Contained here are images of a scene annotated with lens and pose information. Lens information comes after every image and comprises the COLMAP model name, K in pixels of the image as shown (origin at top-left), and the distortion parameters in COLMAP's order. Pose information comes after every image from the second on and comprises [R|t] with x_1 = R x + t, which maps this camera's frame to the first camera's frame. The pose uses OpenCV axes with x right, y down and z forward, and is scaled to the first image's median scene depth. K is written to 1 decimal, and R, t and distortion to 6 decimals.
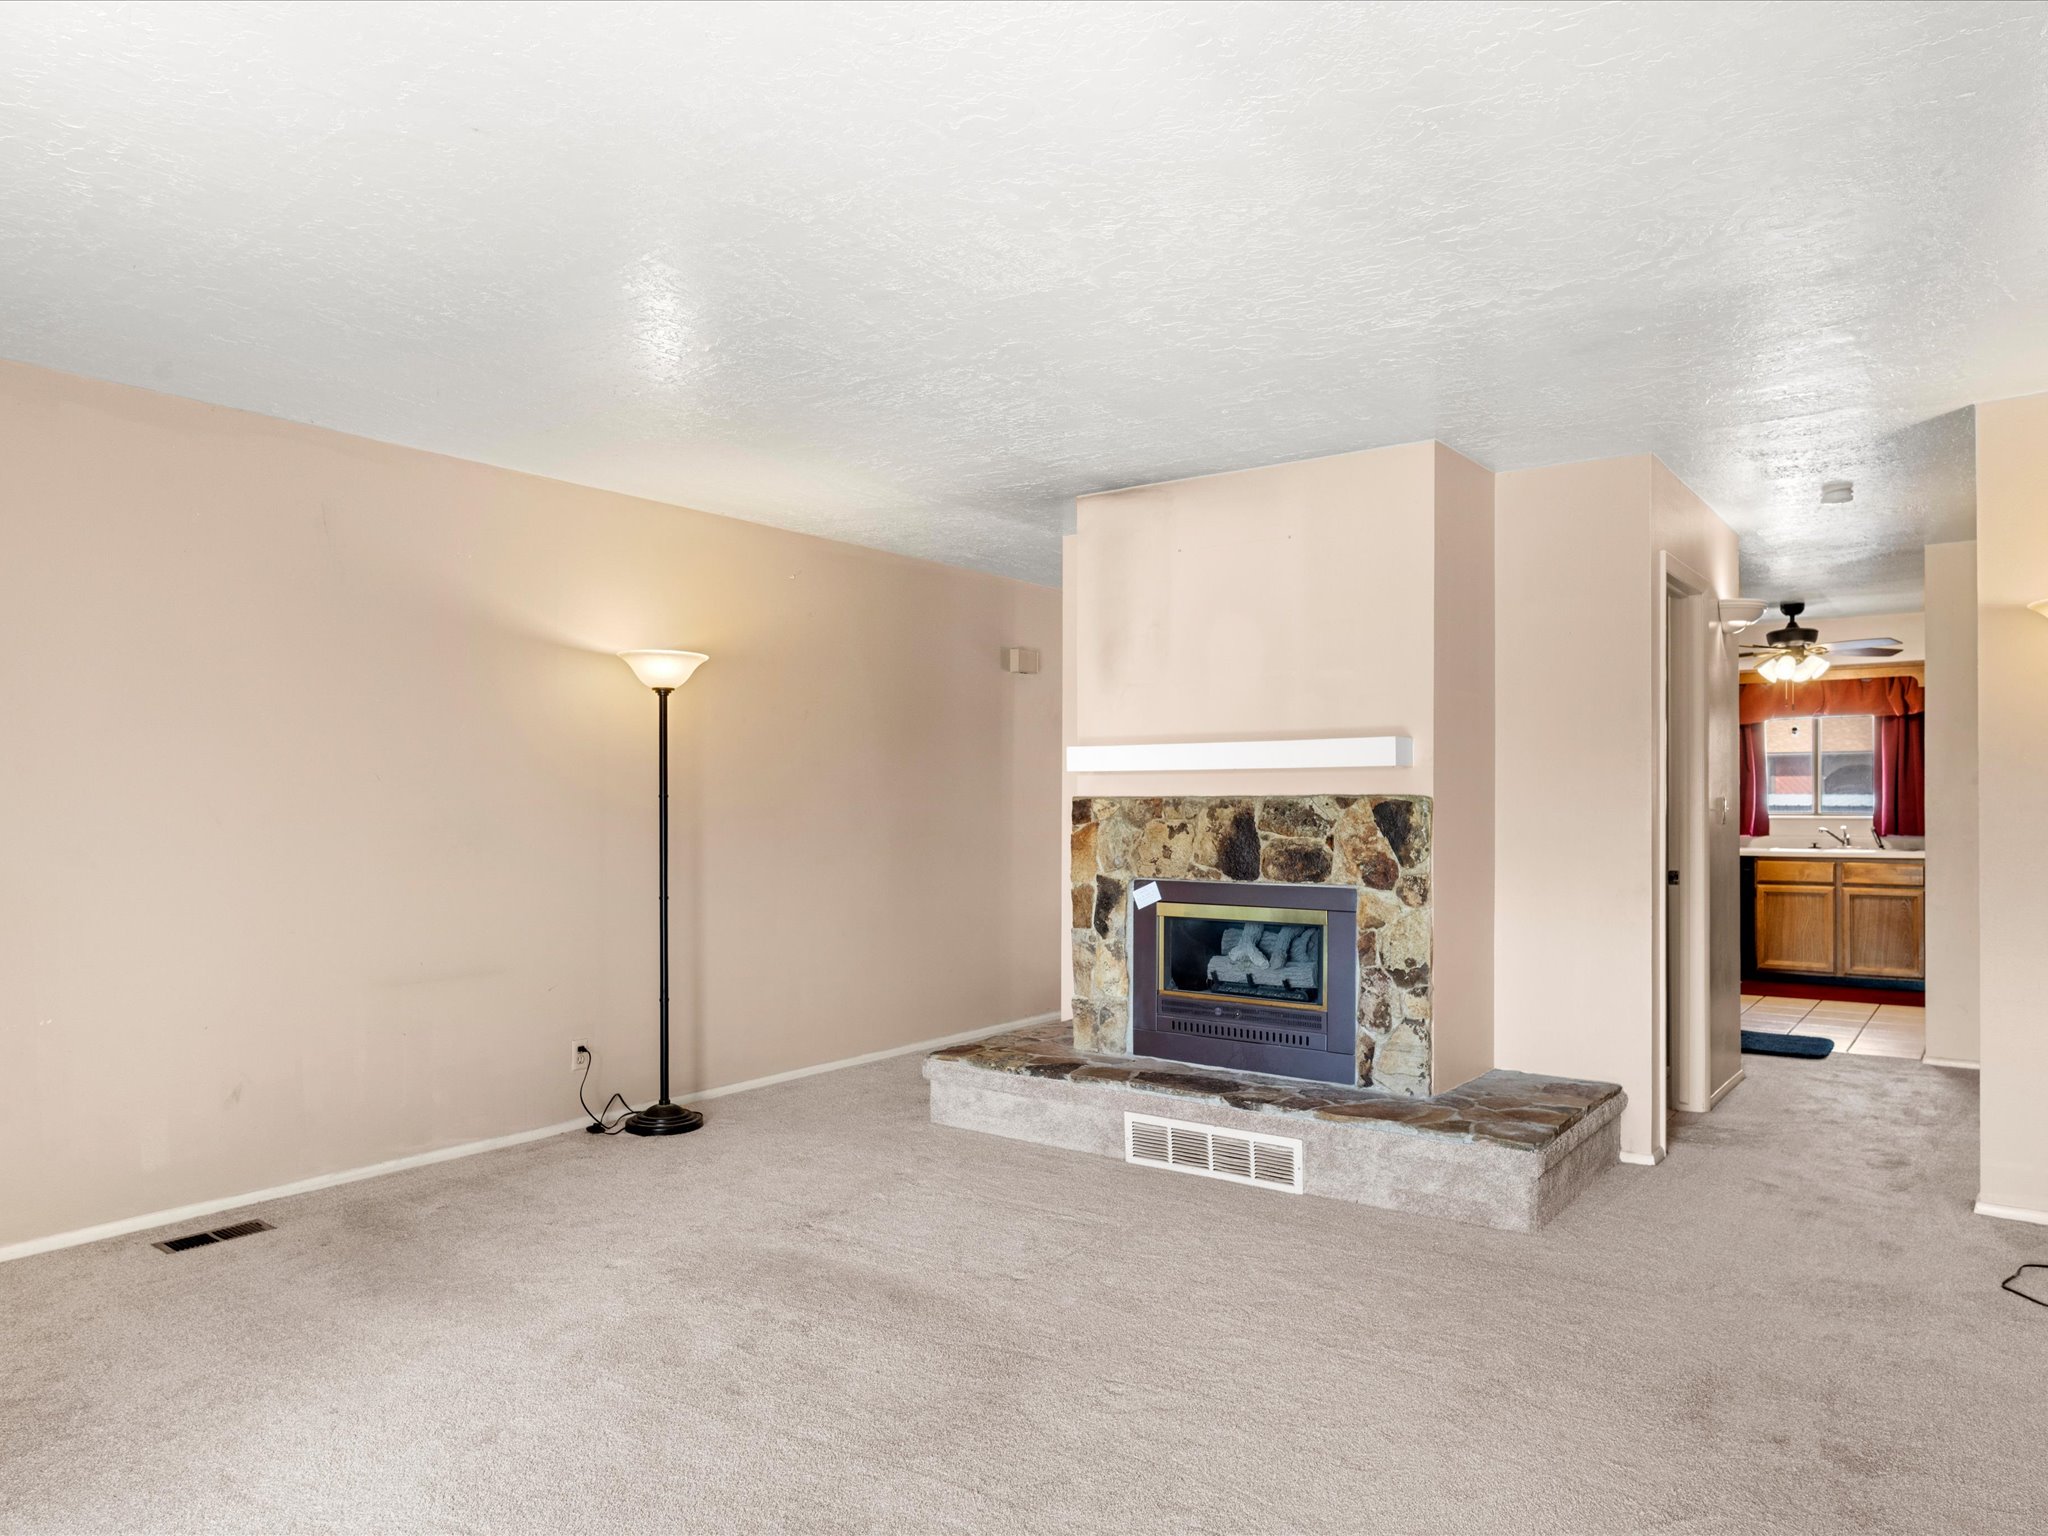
lens RADIAL K [[1333.8, 0, 1020.5], [0, 1333.8, 785.0], [0, 0, 1]] dist [-0.004005, 0.003902]
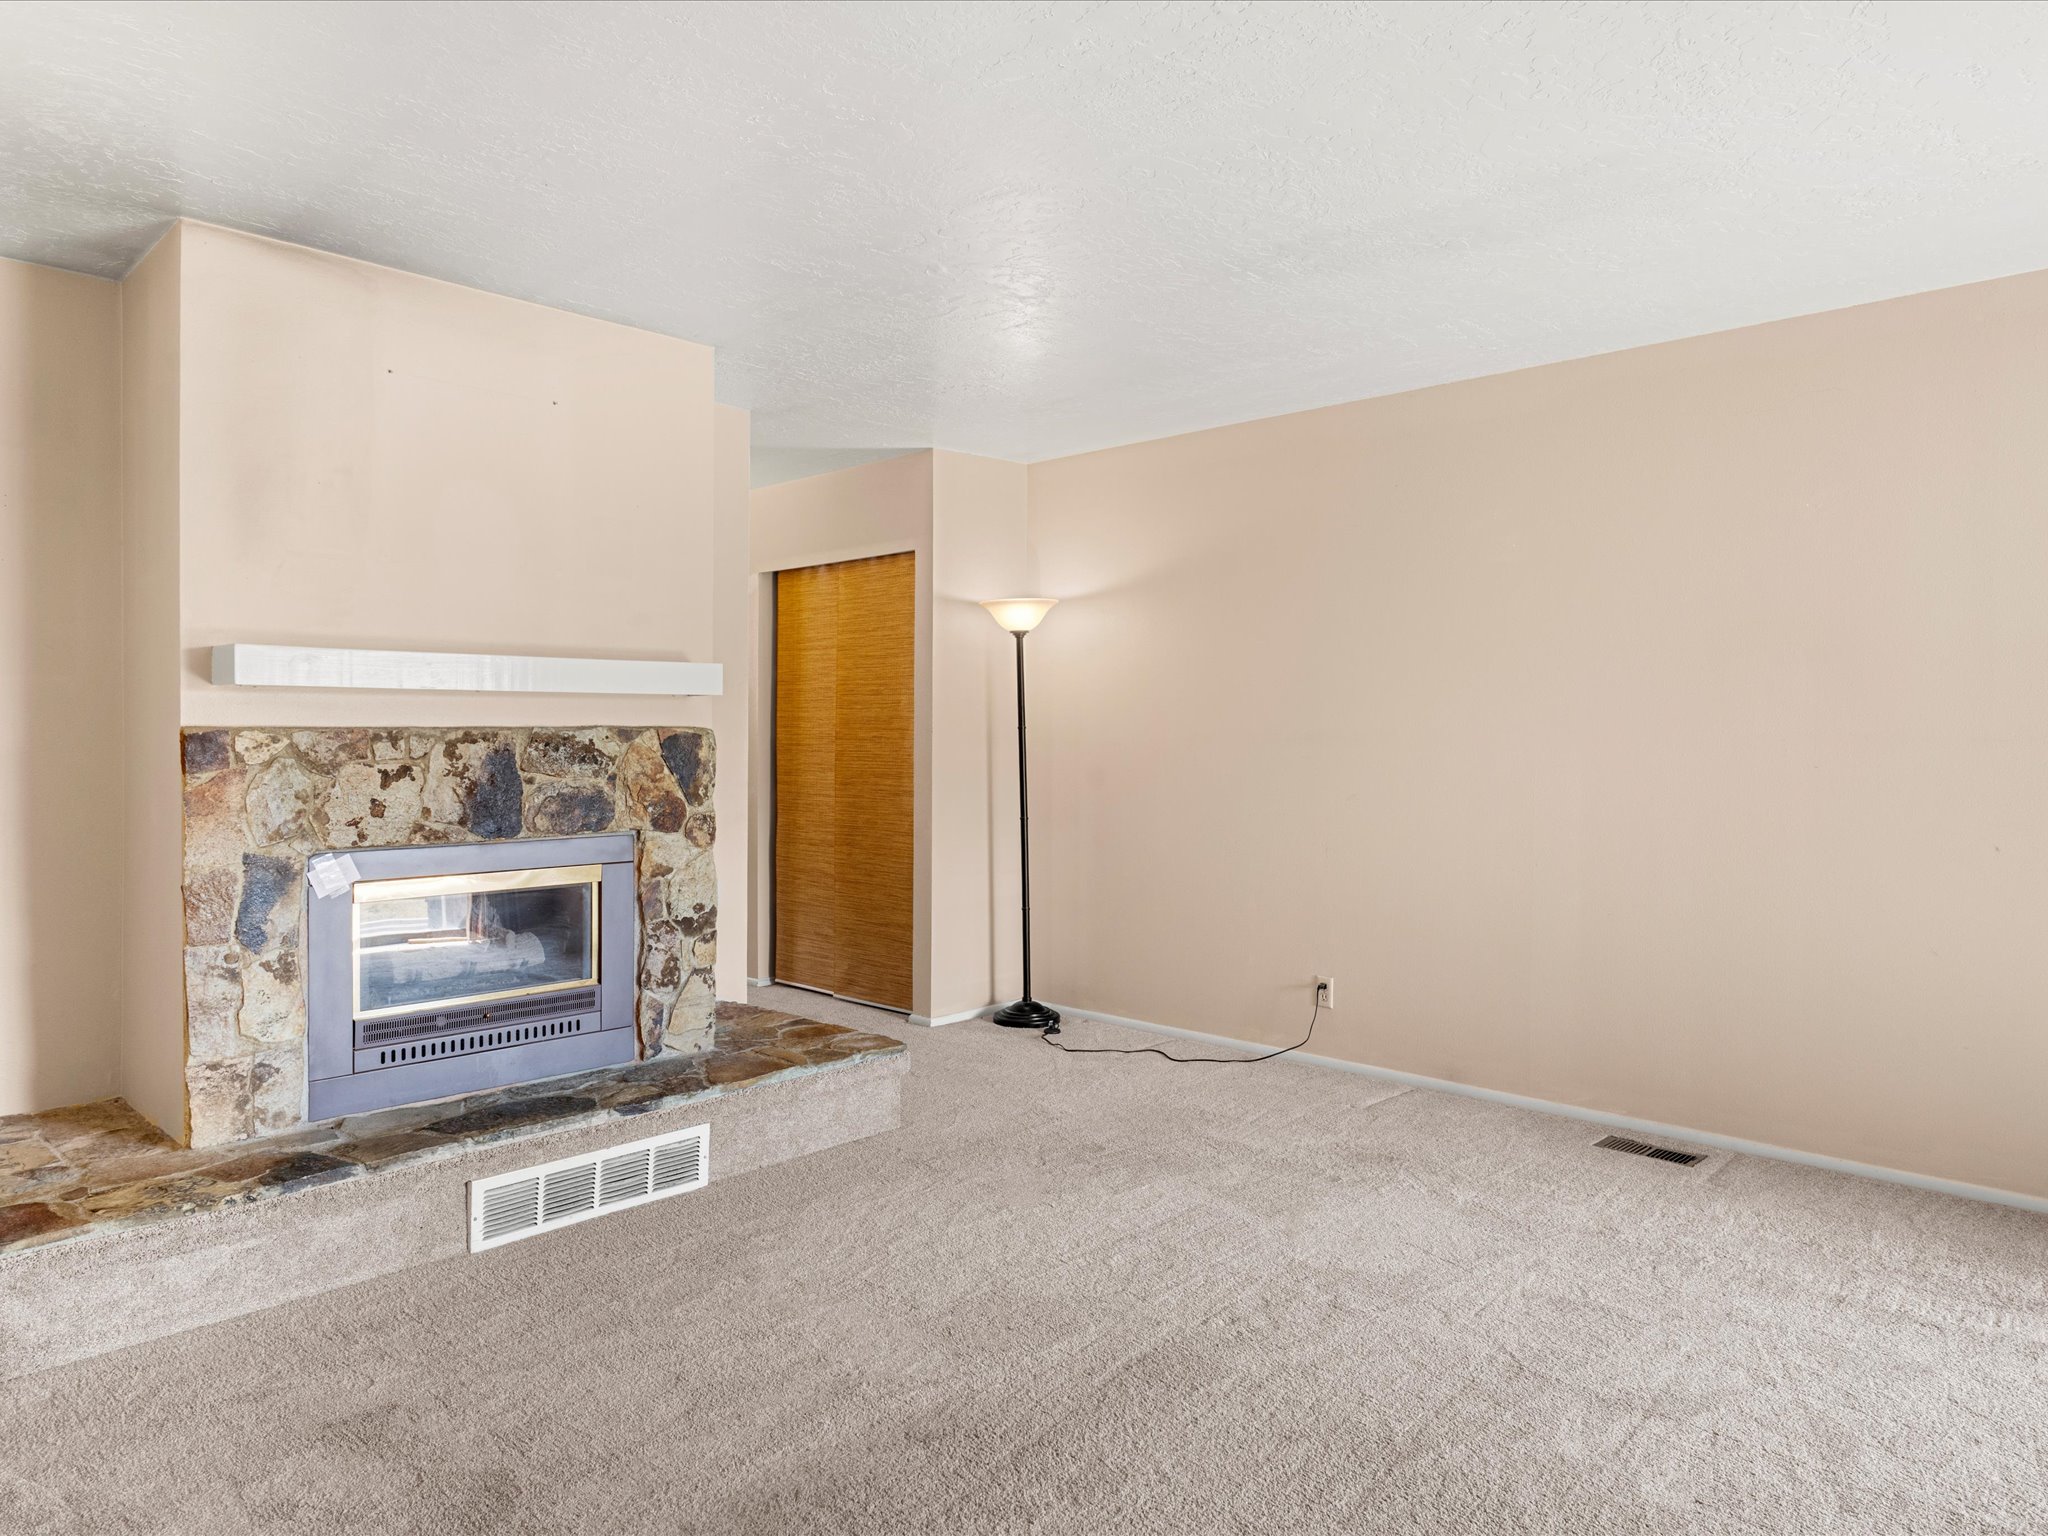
lens RADIAL K [[1333.8, 0, 1019.7], [0, 1333.8, 761.1], [0, 0, 1]] dist [-0.004005, 0.003902]
pose [[0.123526, -0.018352, 0.992172, -0.567196], [-0.008620, 0.999771, 0.019566, 0.010557], [-0.992304, -0.010970, 0.123340, 0.632226]]
